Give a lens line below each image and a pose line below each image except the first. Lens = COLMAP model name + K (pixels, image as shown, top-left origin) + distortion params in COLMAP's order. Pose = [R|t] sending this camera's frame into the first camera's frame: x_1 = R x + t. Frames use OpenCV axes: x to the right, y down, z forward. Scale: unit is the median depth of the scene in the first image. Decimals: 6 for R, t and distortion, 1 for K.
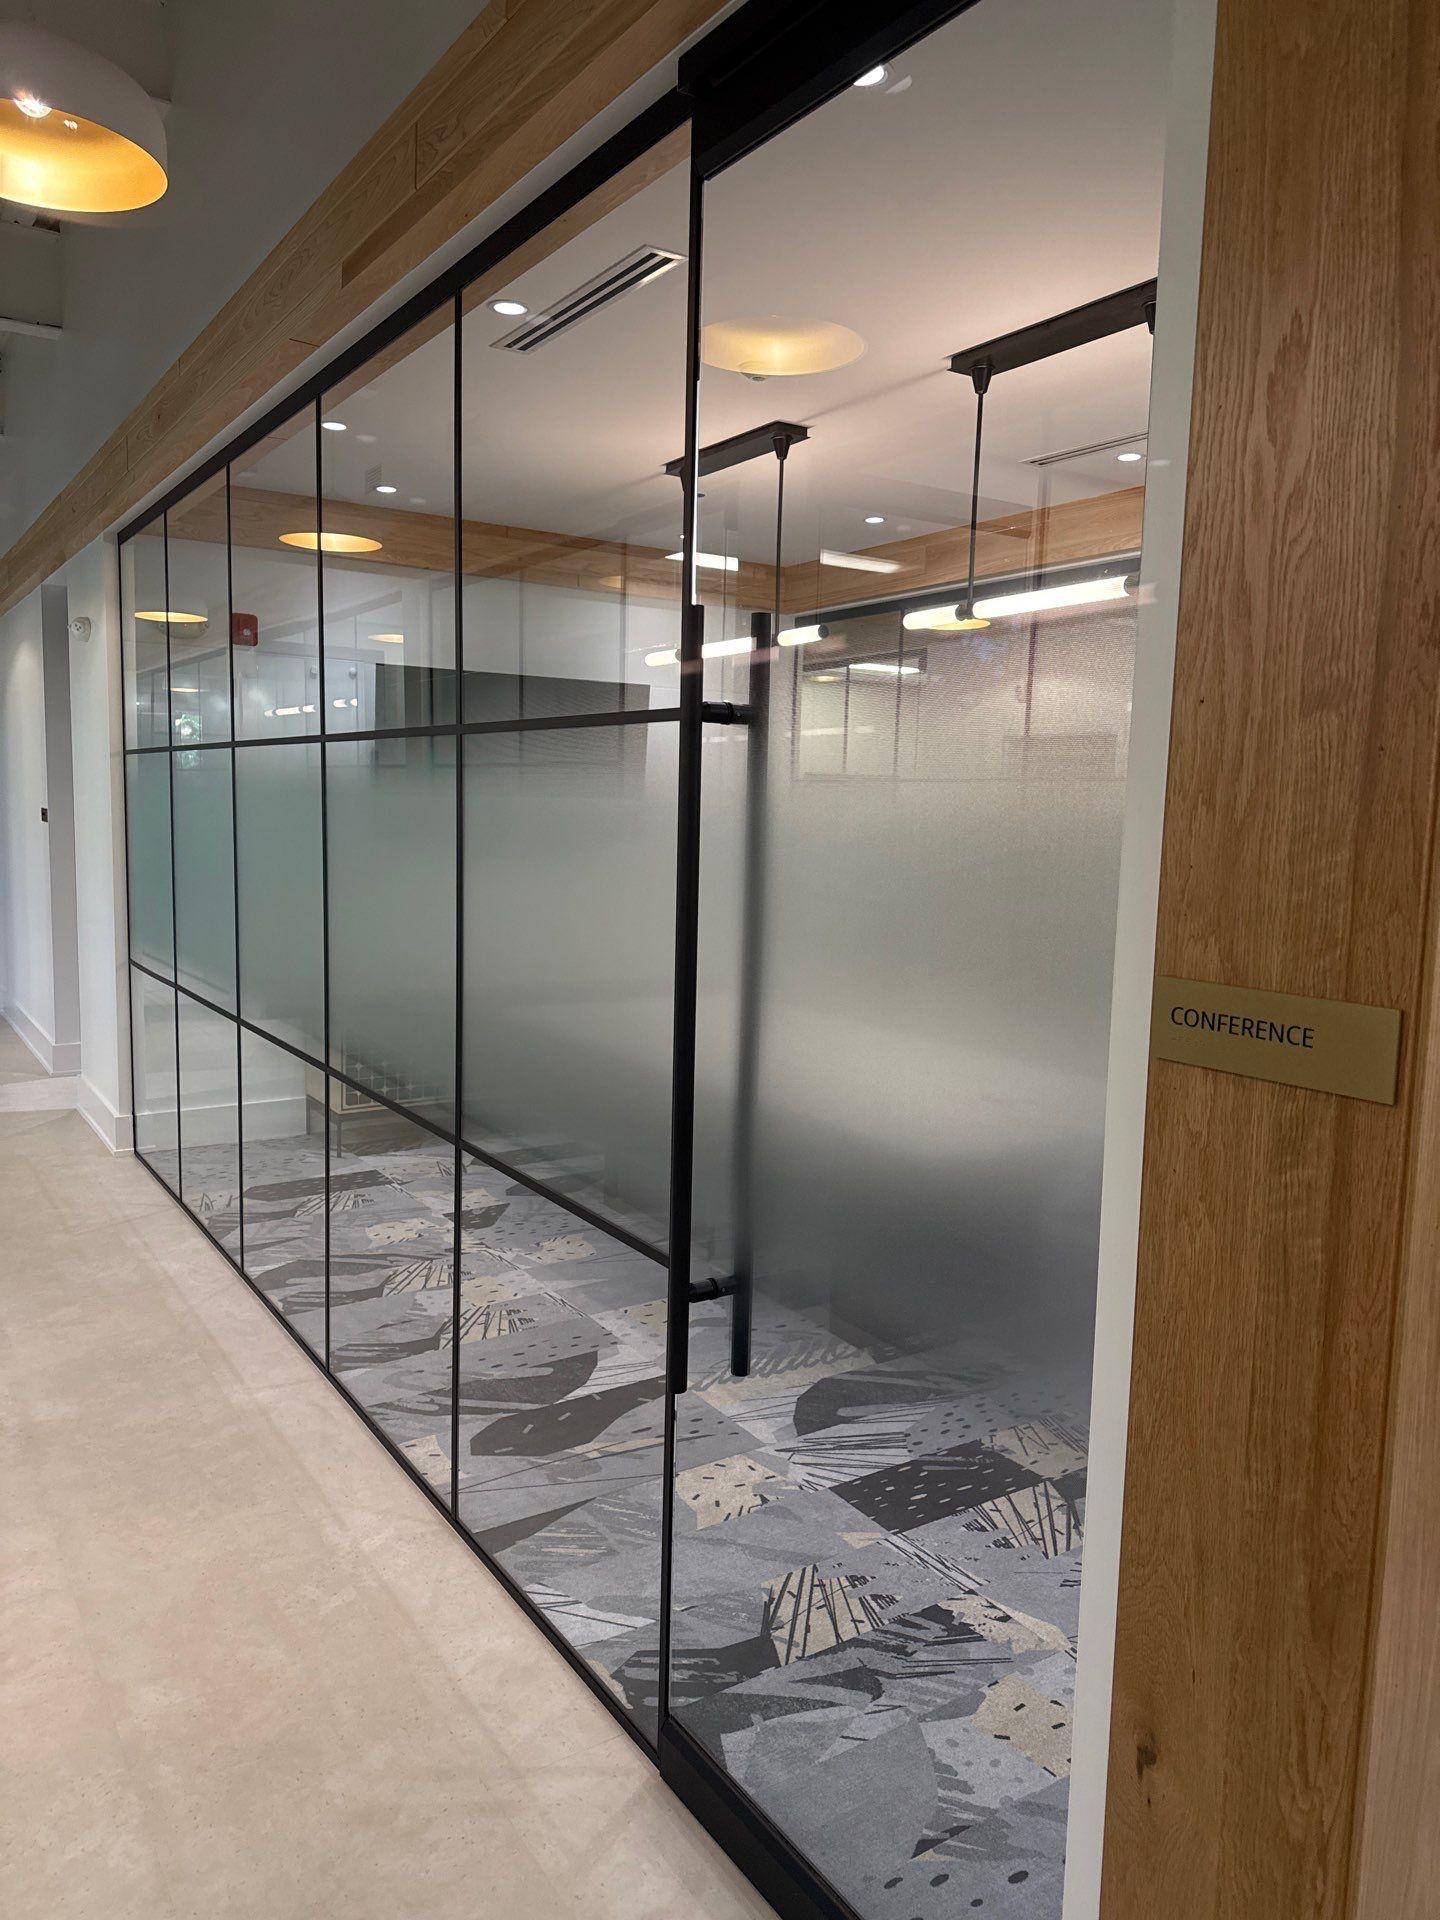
lens RADIAL K [[1361.8, 0, 709.1], [0, 1361.8, 951.5], [0, 0, 1]] dist [0.039403, -0.042922]
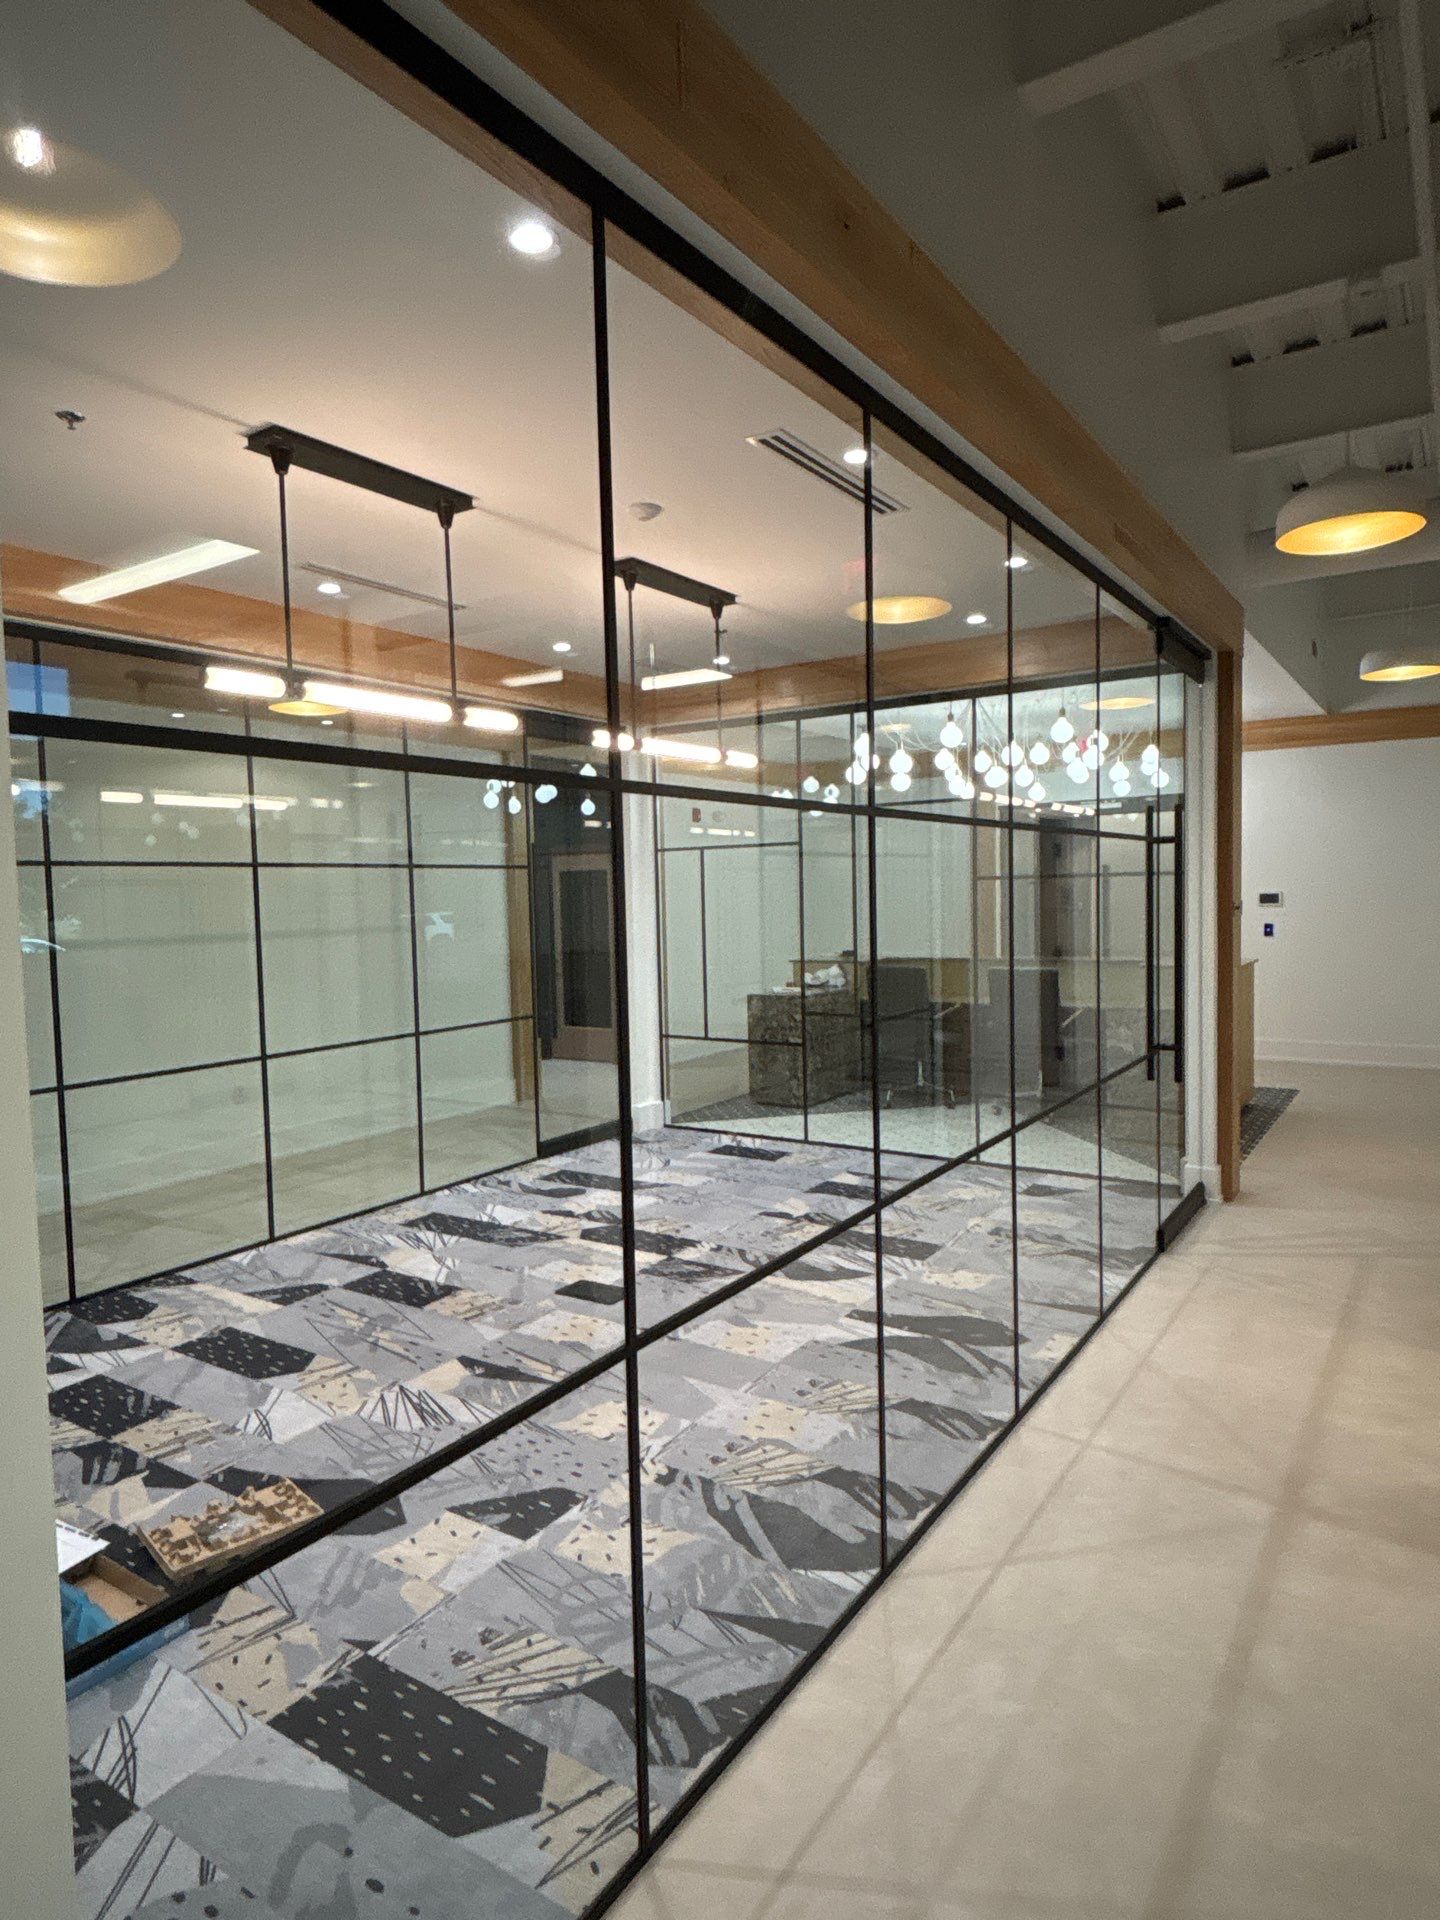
lens RADIAL K [[1141.7, 0, 718.6], [0, 1141.7, 957.6], [0, 0, 1]] dist [0.055650, -0.079731]
pose [[-0.399156, -0.068690, 0.914306, -1.209108], [0.118321, 0.984993, 0.125655, -0.227599], [-0.909216, 0.158338, -0.385038, 1.854948]]
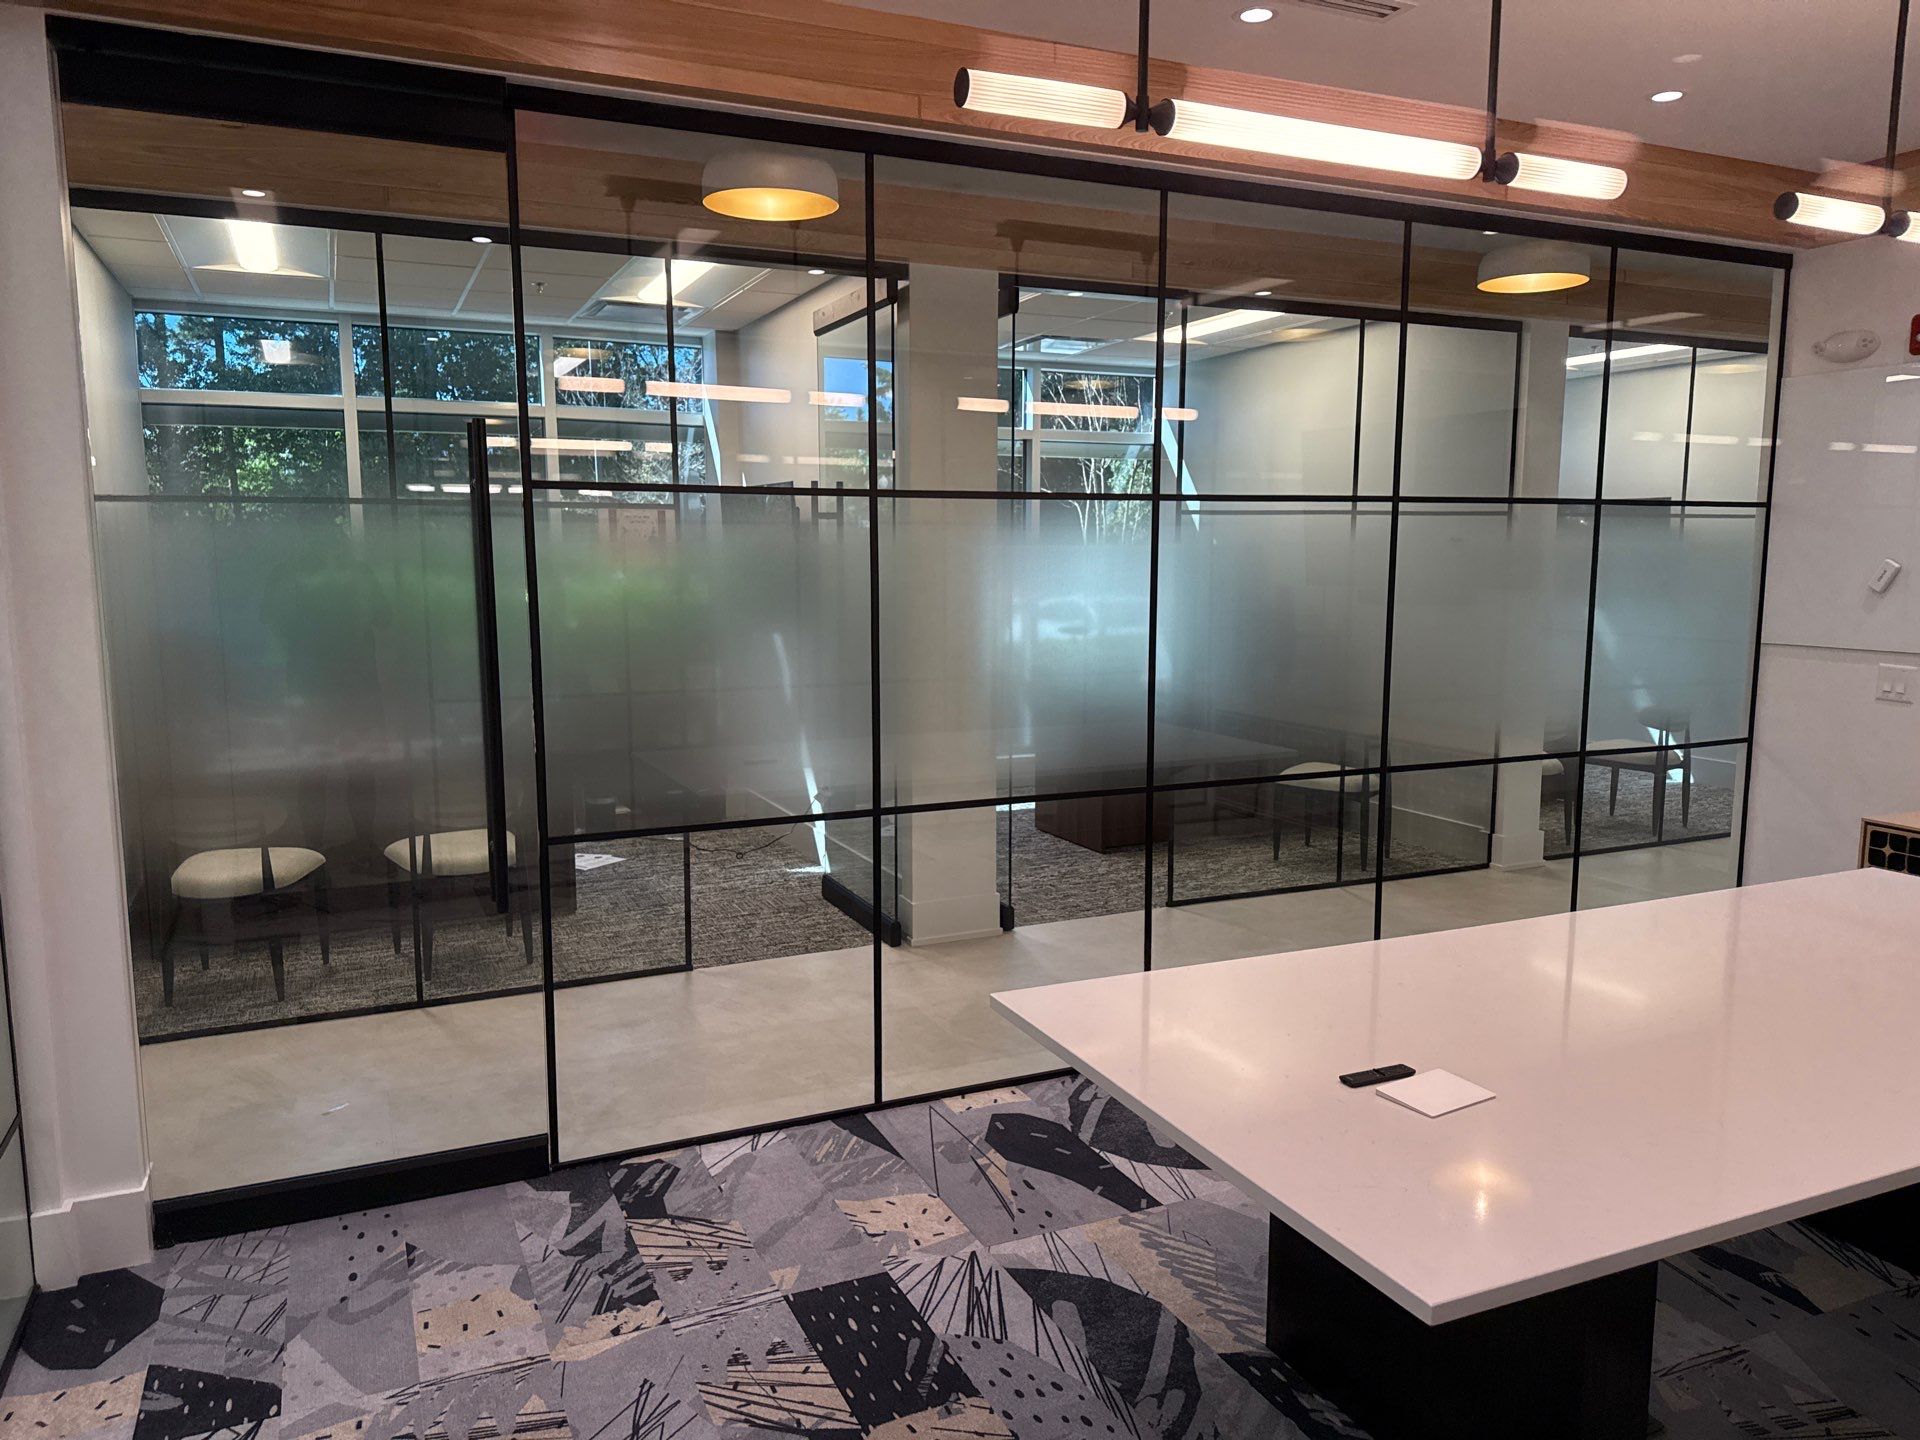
lens RADIAL K [[1361.8, 0, 954.1], [0, 1361.8, 712.3], [0, 0, 1]] dist [0.039403, -0.042922]
pose [[-0.144856, 0.102816, -0.984096, 1.019137], [-0.117746, 0.985728, 0.120318, -0.109734], [0.982422, 0.133302, -0.130682, 1.181489]]
